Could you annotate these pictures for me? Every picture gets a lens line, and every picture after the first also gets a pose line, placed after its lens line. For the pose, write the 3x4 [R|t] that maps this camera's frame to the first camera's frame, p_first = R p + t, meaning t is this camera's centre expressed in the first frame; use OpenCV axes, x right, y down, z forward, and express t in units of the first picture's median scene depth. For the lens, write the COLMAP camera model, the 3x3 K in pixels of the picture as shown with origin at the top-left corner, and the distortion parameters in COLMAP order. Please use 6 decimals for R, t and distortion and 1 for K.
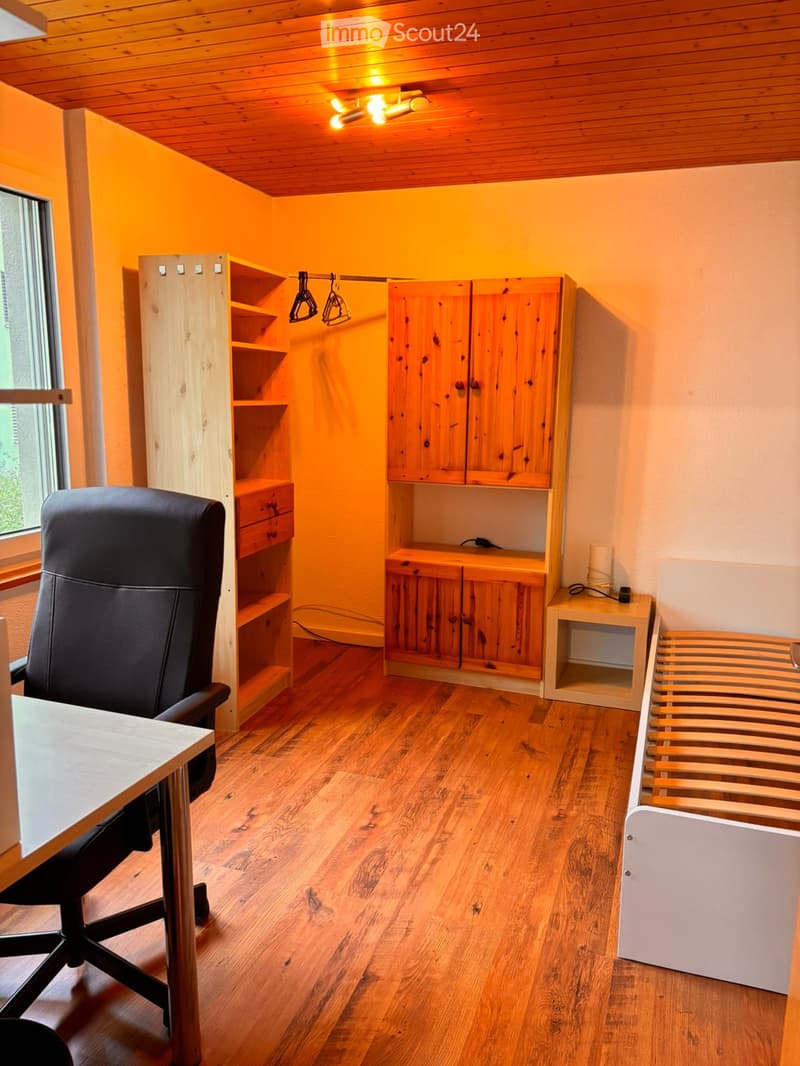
lens RADIAL K [[809.9, 0, 395.9], [0, 809.9, 532.9], [0, 0, 1]] dist [0.044920, -0.053340]
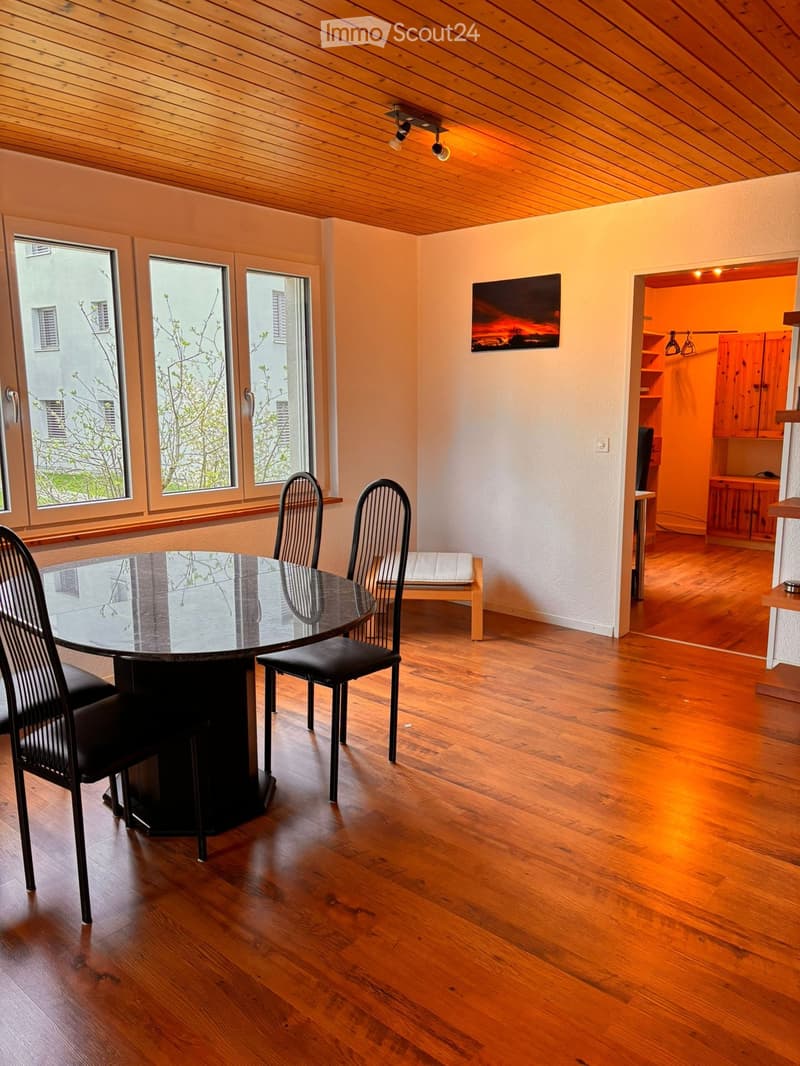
lens RADIAL K [[809.9, 0, 395.9], [0, 809.9, 532.9], [0, 0, 1]] dist [0.044920, -0.053340]
pose [[0.931231, 0.046615, -0.361436, -0.001671], [-0.050967, 0.998697, -0.002512, 0.207129], [0.360848, 0.020761, 0.932394, -1.068000]]
